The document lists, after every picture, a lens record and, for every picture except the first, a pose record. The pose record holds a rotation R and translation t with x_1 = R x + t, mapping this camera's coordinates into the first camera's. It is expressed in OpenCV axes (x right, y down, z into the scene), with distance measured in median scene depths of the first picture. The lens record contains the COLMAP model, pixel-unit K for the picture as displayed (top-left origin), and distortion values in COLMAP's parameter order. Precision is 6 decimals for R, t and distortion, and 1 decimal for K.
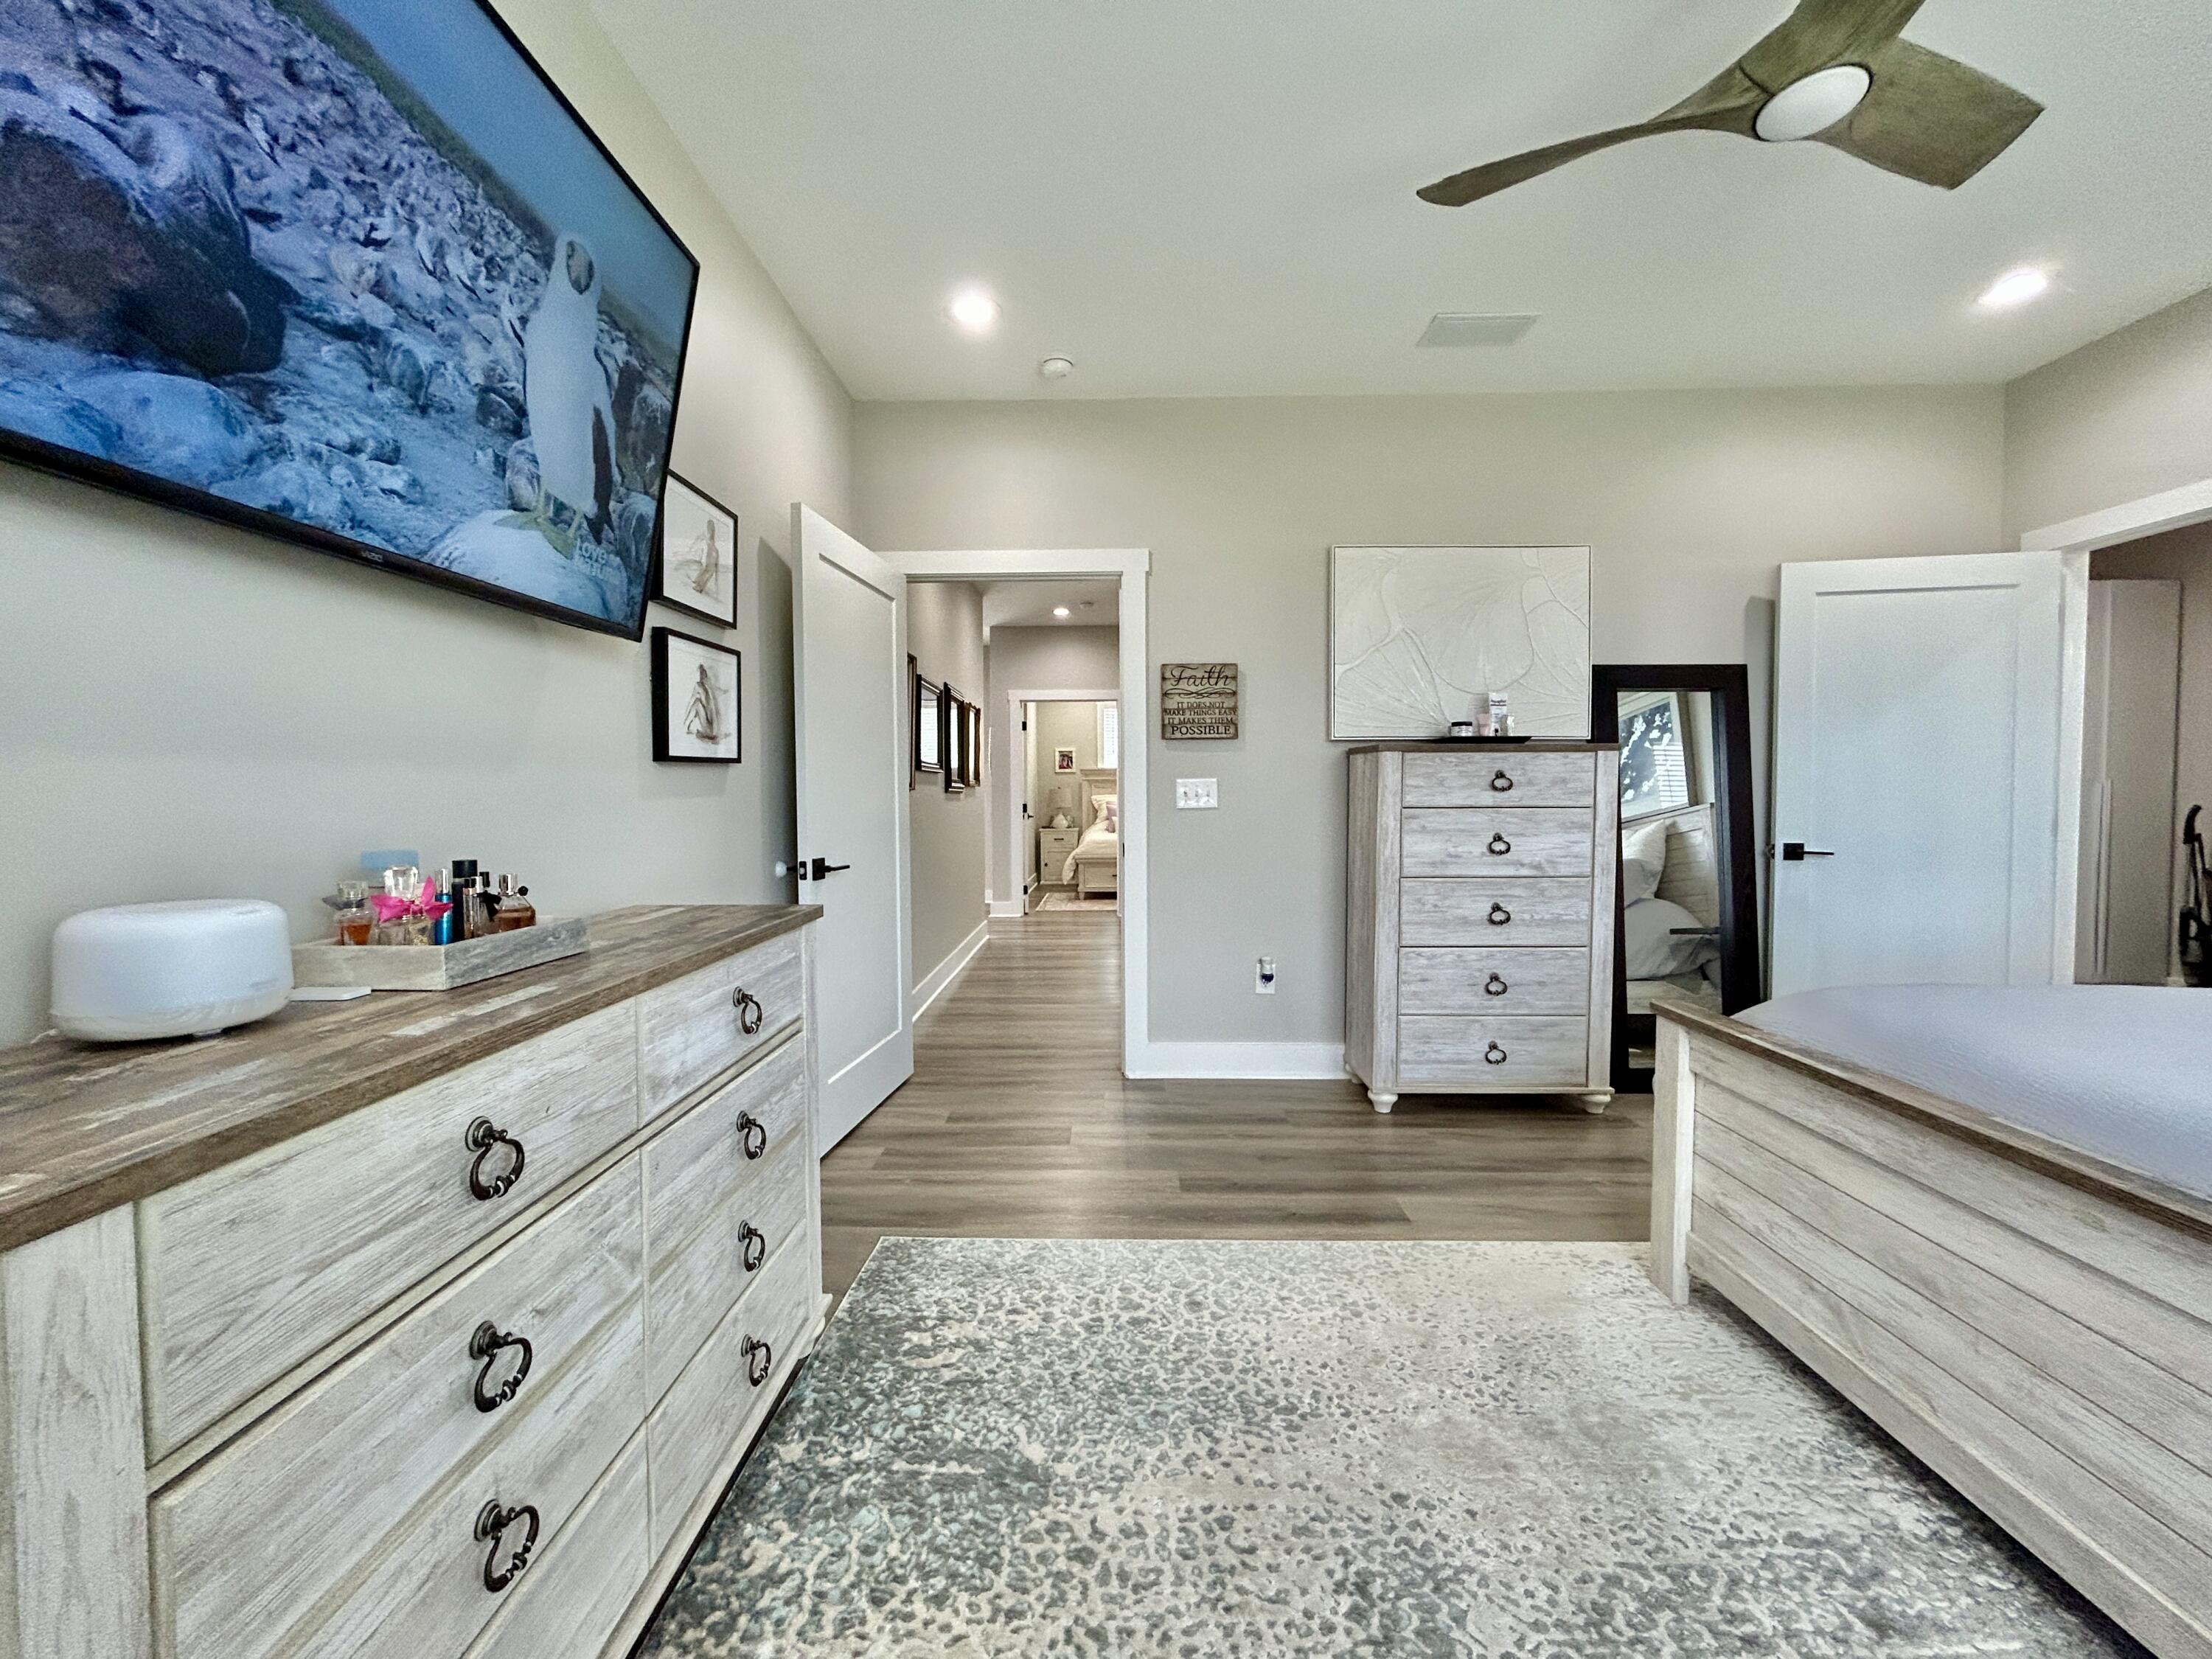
lens RADIAL K [[889.2, 0, 1101.7], [0, 889.2, 824.4], [0, 0, 1]] dist [-0.005951, 0.000255]
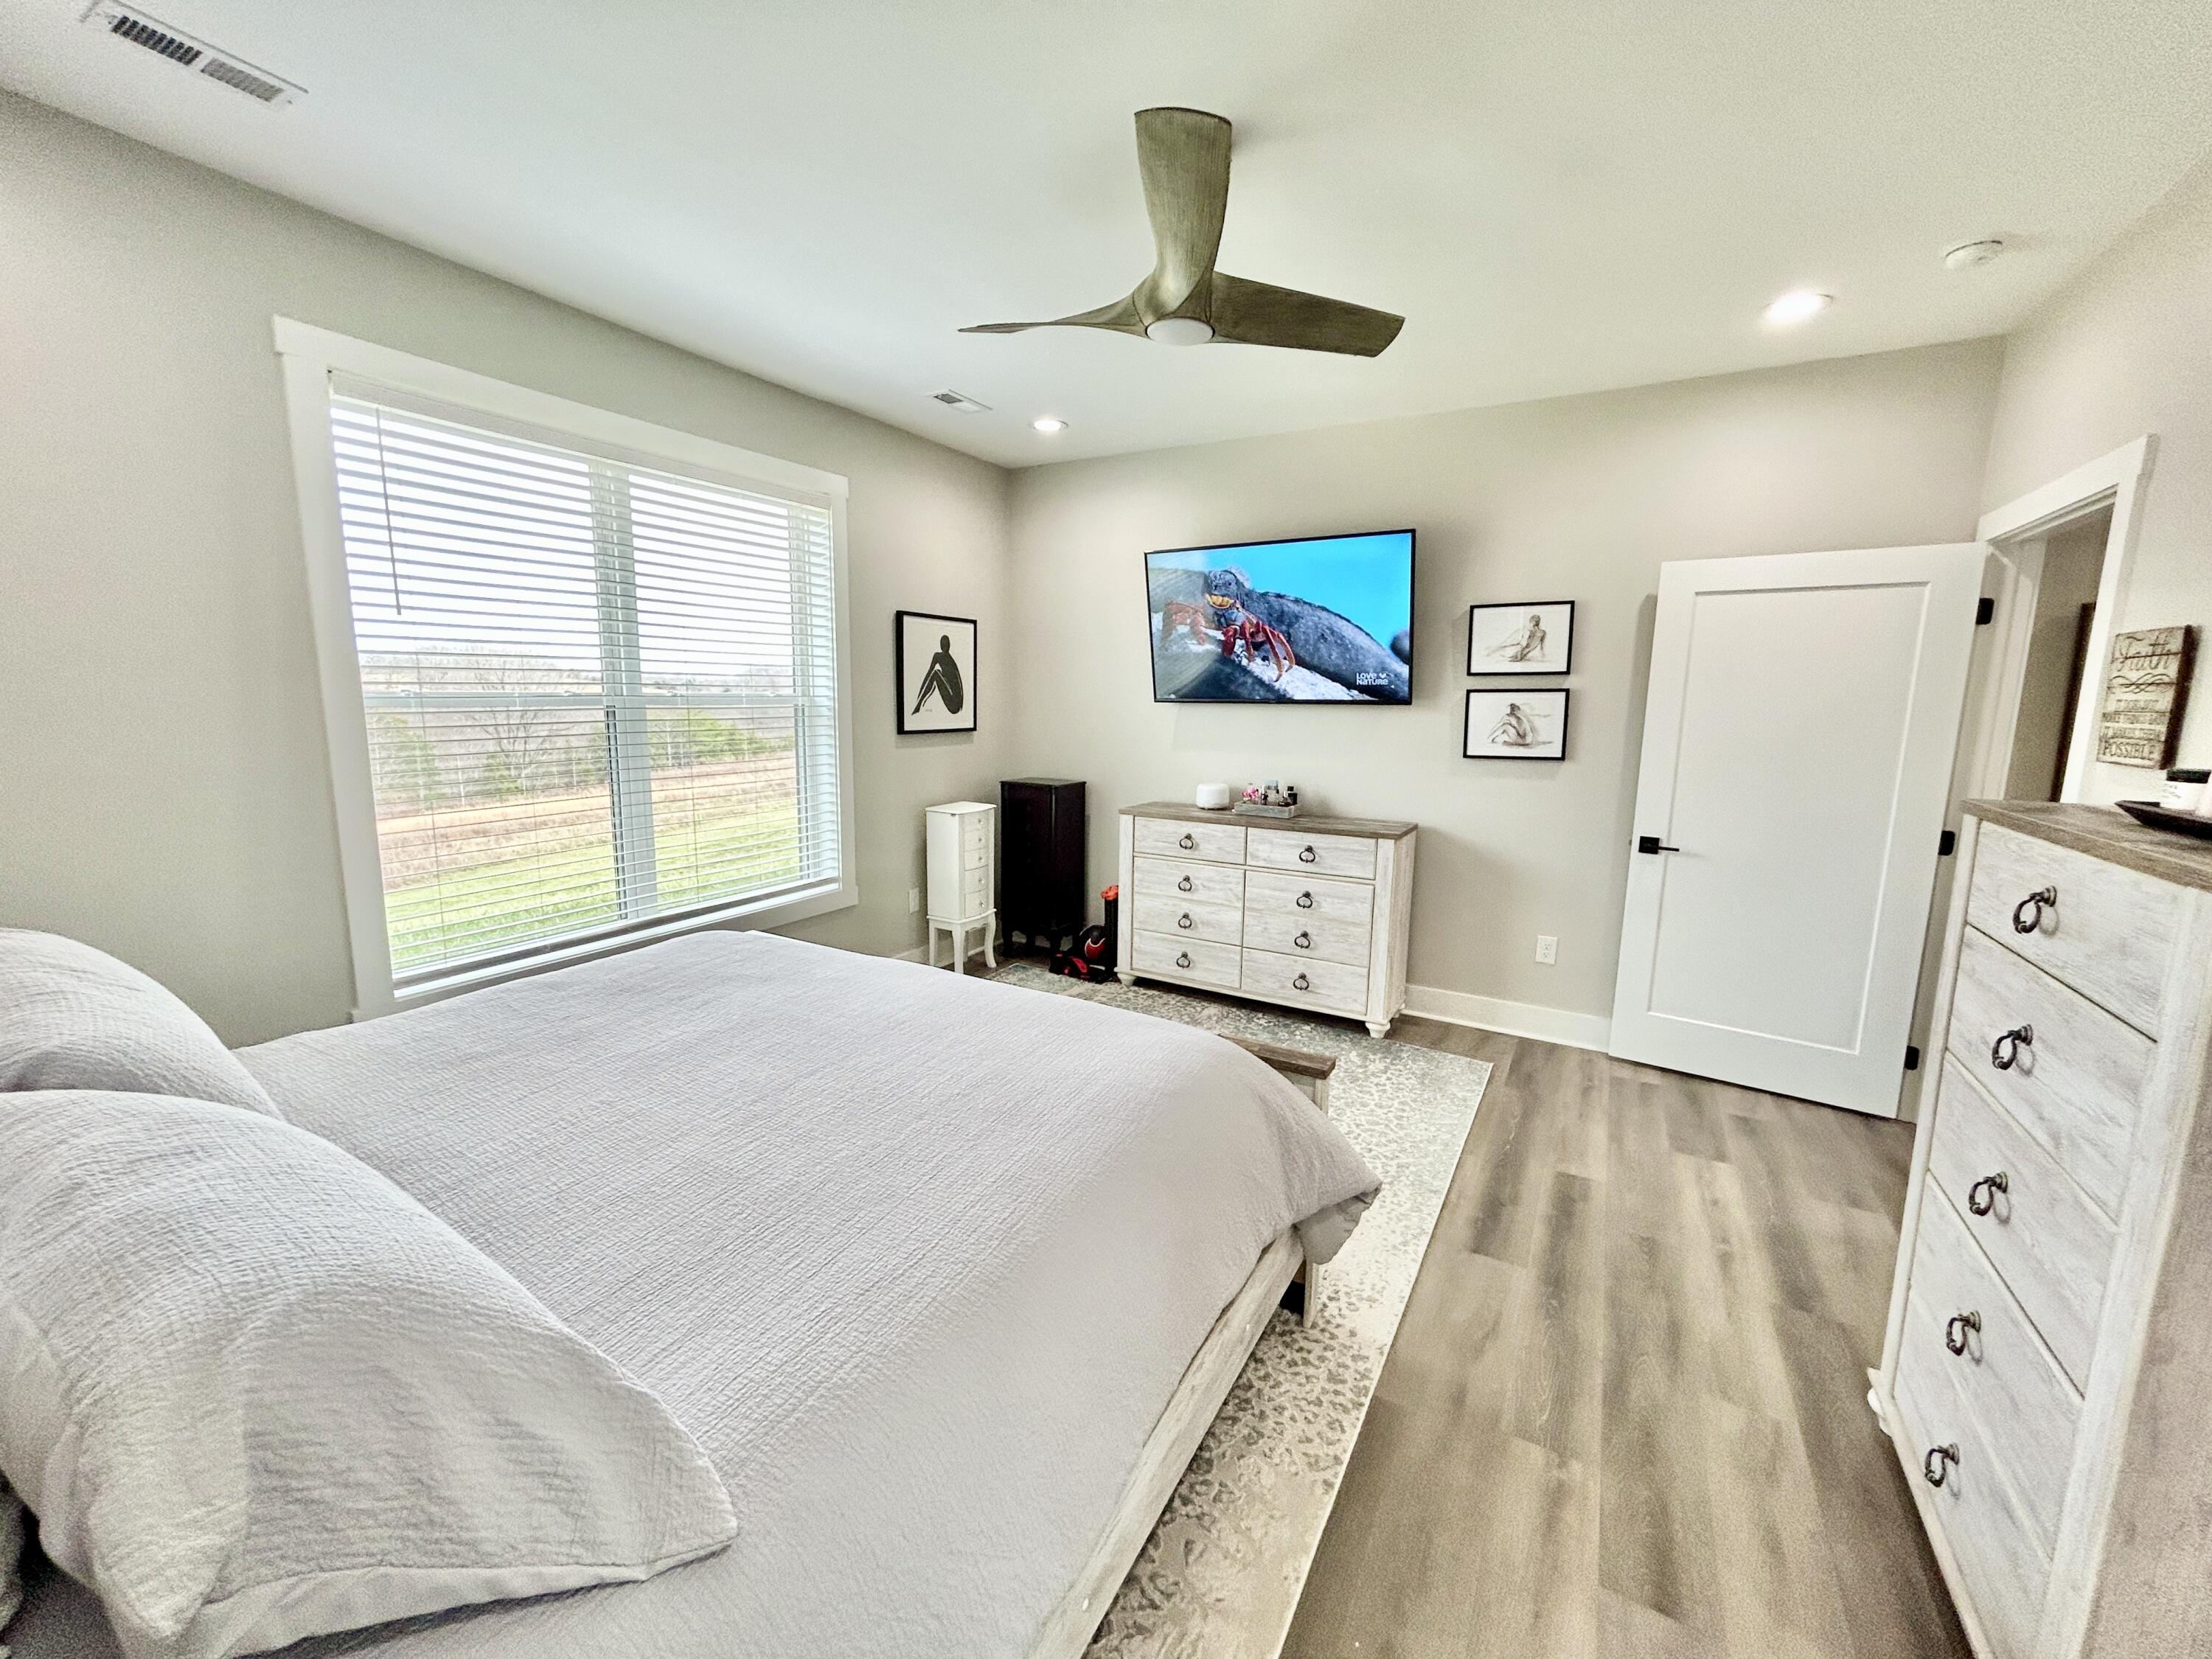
lens RADIAL K [[889.2, 0, 1089.9], [0, 889.2, 824.0], [0, 0, 1]] dist [-0.005951, 0.000255]
pose [[-0.492317, 0.126304, -0.861203, 1.041941], [-0.042586, 0.984736, 0.168766, -0.143051], [0.869373, 0.119761, -0.479424, 0.794095]]
